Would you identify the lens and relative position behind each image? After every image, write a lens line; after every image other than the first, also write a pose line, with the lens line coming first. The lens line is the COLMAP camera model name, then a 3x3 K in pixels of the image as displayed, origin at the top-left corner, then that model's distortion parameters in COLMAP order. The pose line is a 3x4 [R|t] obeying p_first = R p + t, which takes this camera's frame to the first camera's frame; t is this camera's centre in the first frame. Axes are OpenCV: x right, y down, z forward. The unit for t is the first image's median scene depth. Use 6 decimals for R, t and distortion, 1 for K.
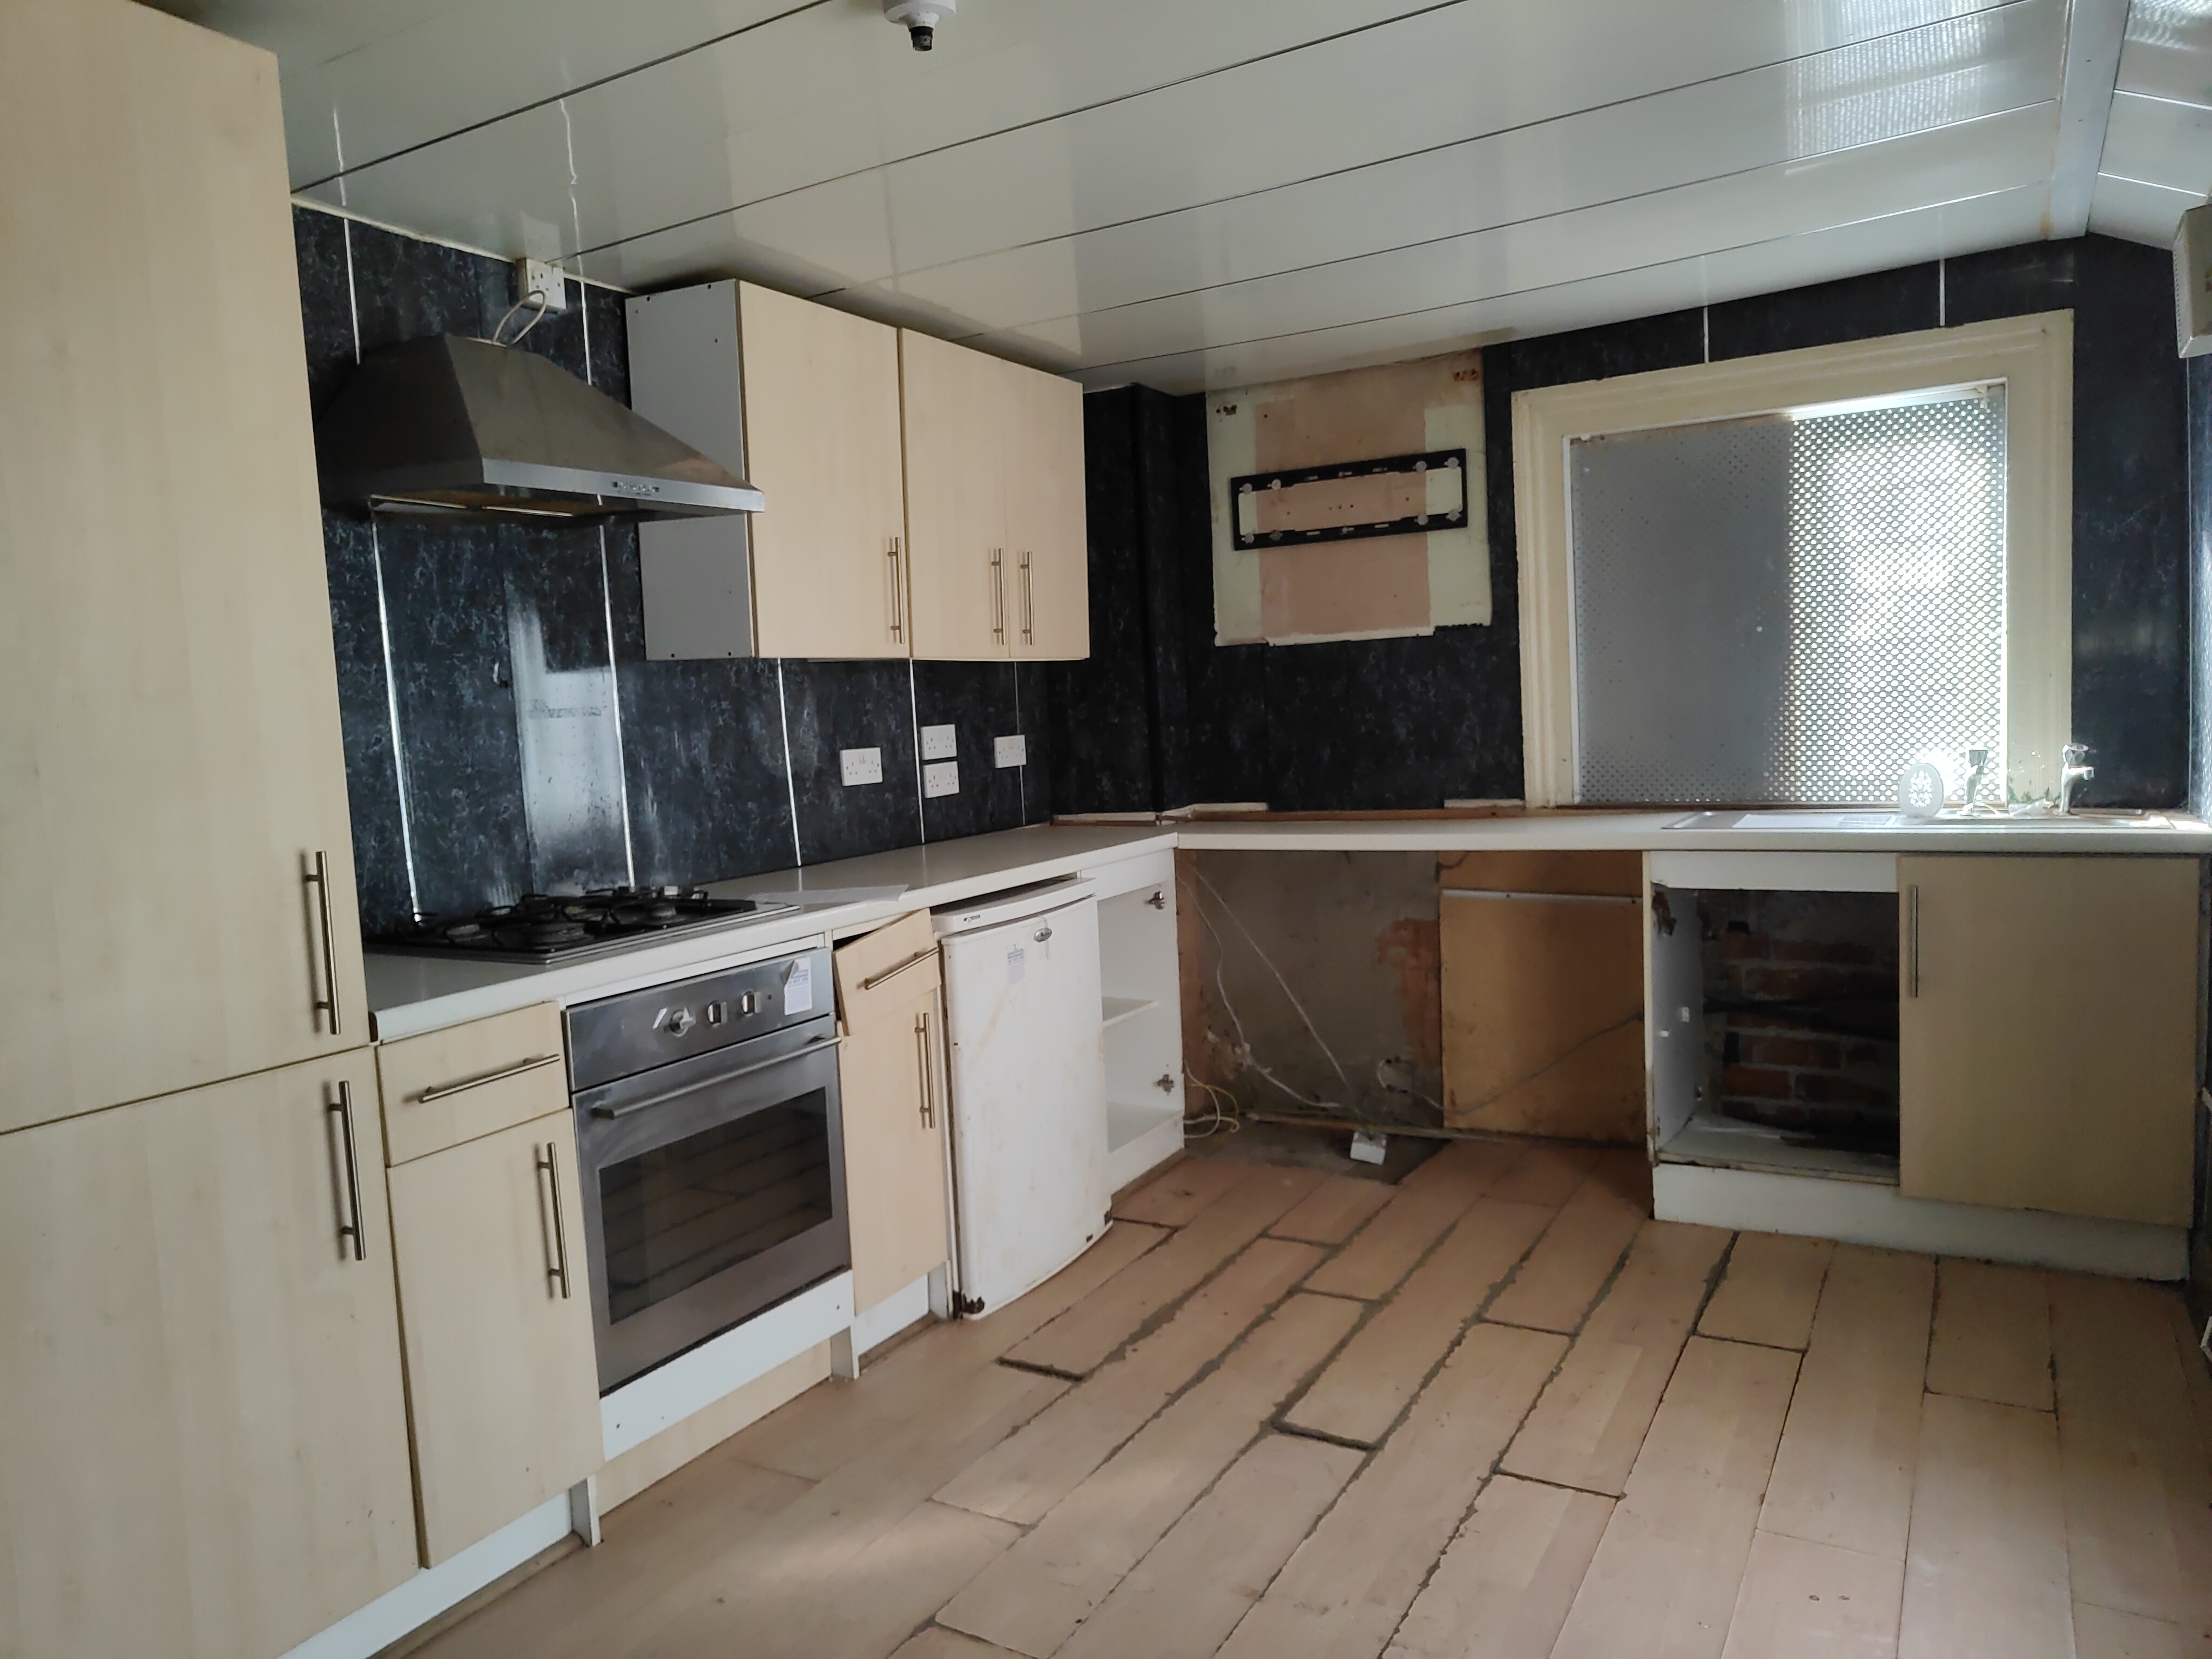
lens RADIAL K [[1499.8, 0, 1106.0], [0, 1499.8, 829.5], [0, 0, 1]] dist [-0.006811, -0.000999]
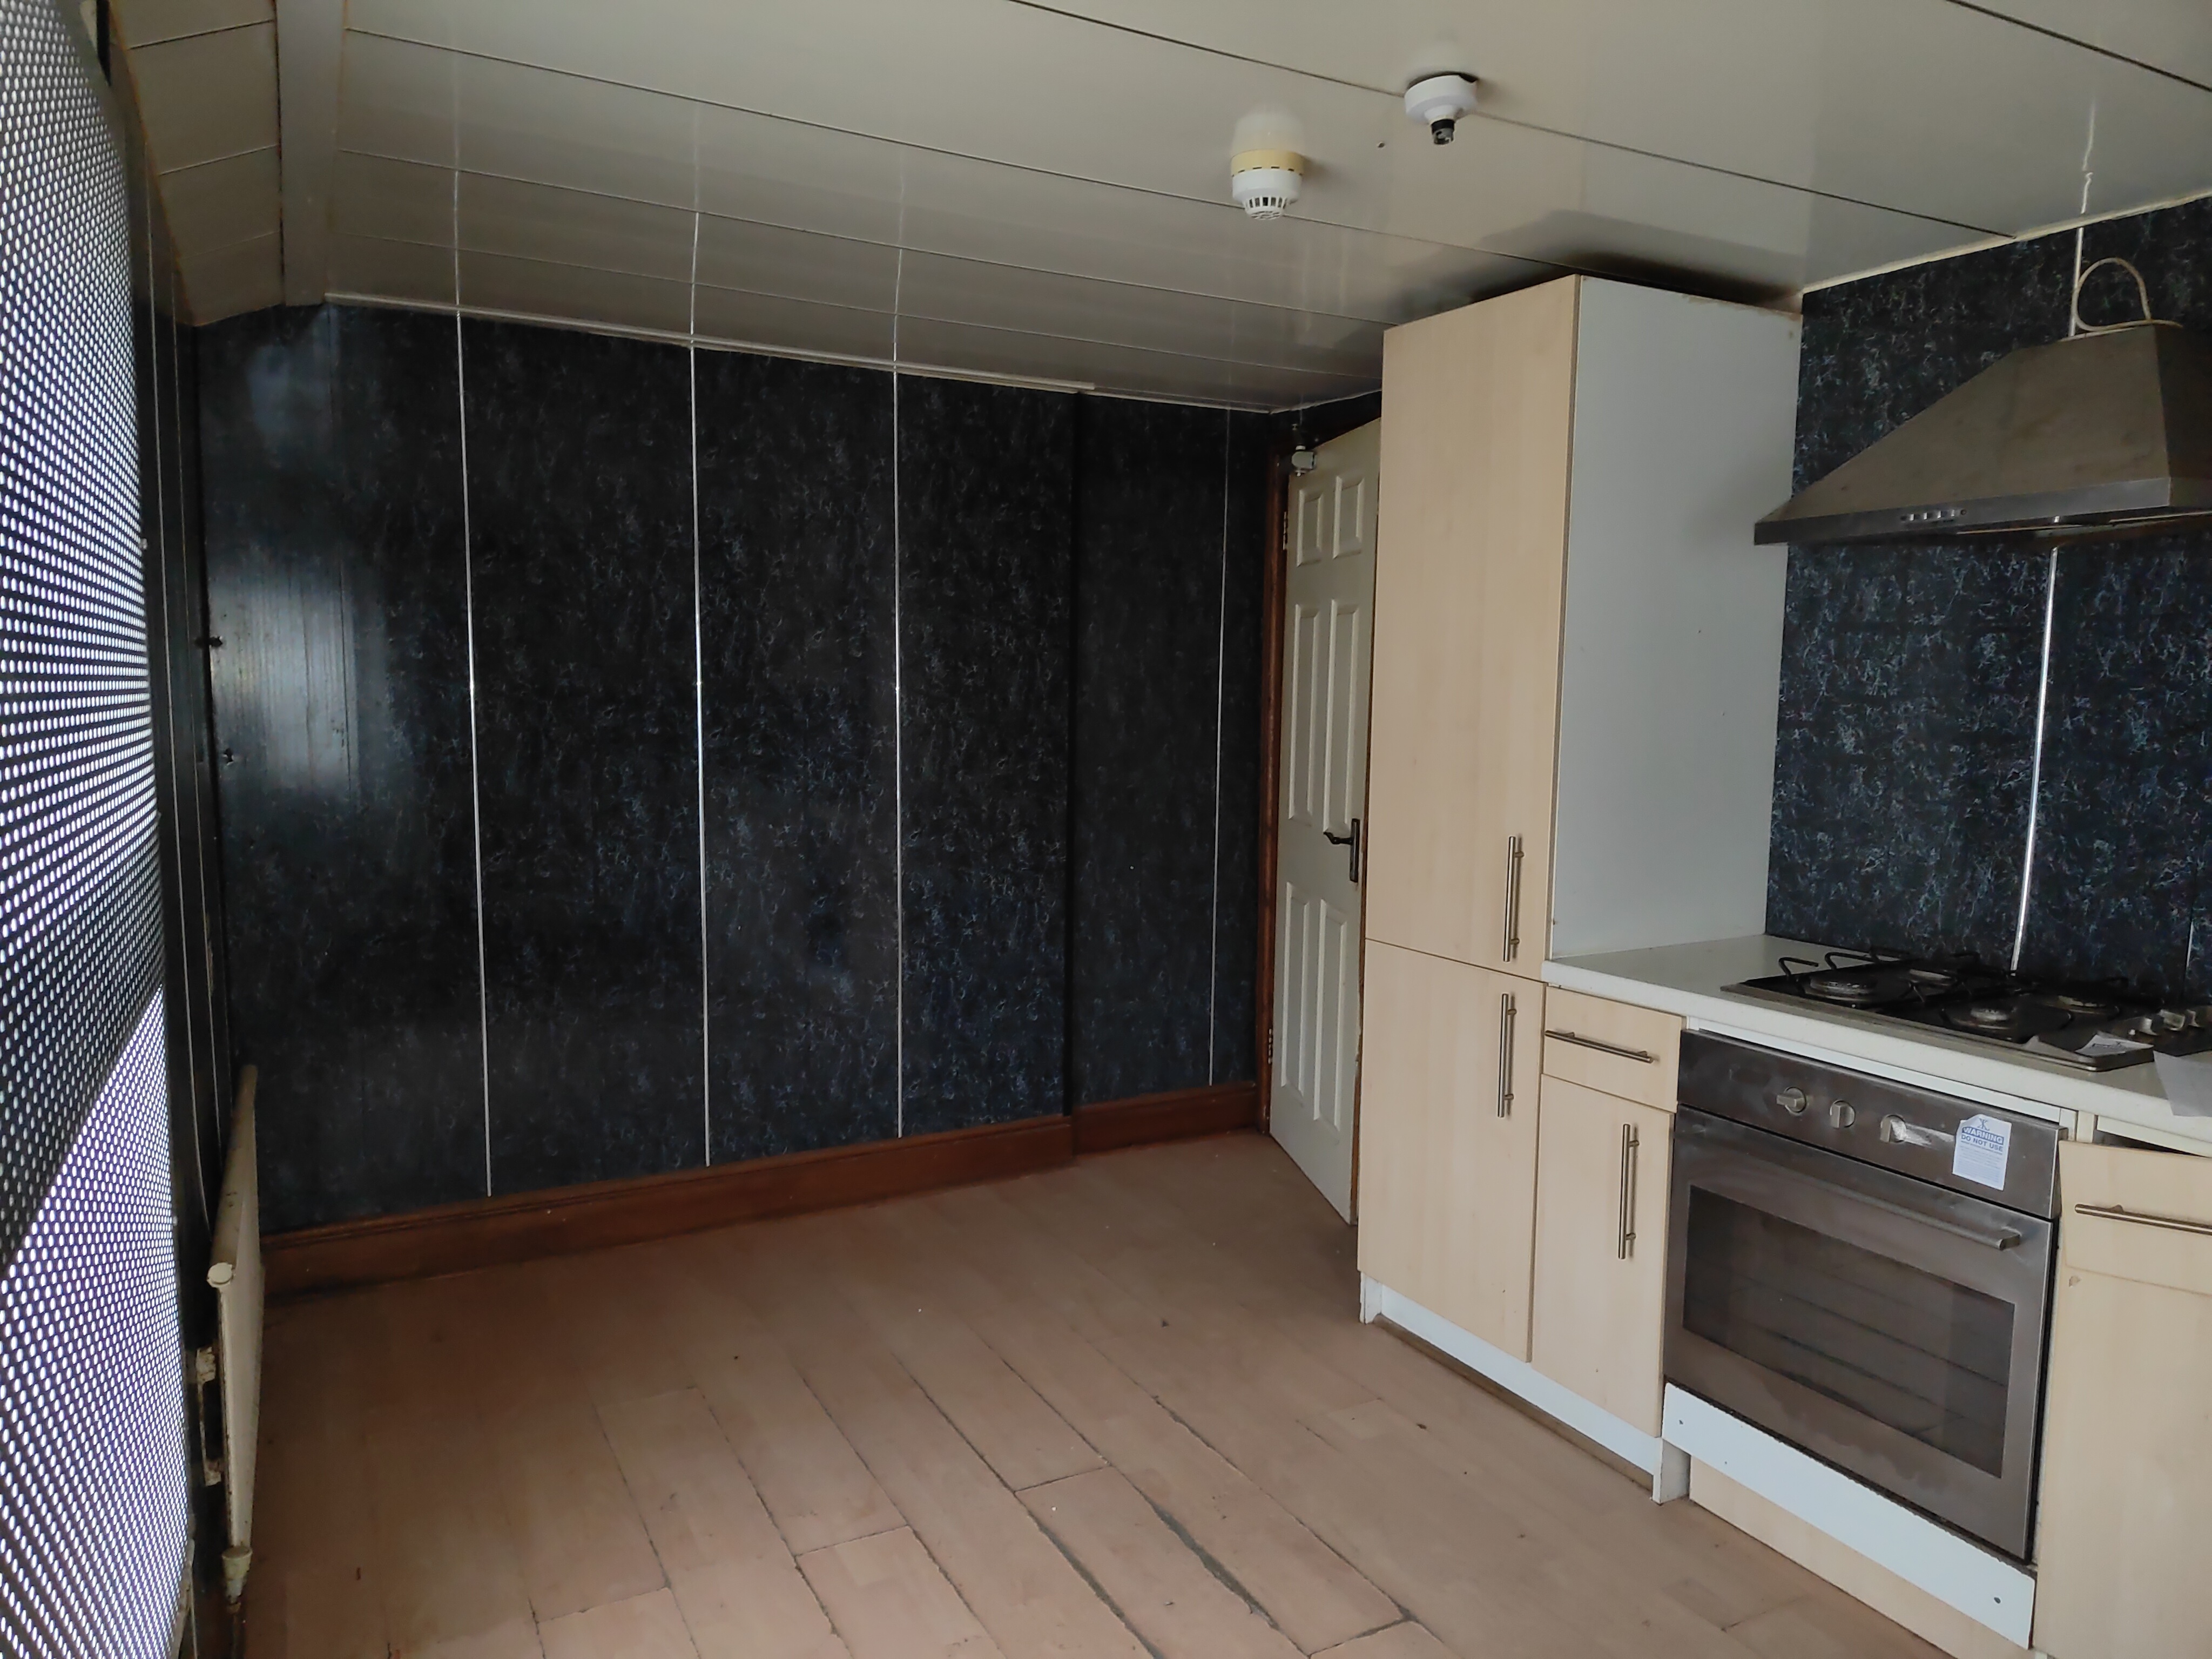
lens RADIAL K [[1499.8, 0, 1106.0], [0, 1499.8, 829.5], [0, 0, 1]] dist [-0.006811, -0.000999]
pose [[-0.524680, 0.130418, -0.841250, 0.631750], [-0.055857, 0.980792, 0.186888, -0.168941], [0.849465, 0.145046, -0.507317, 0.965415]]
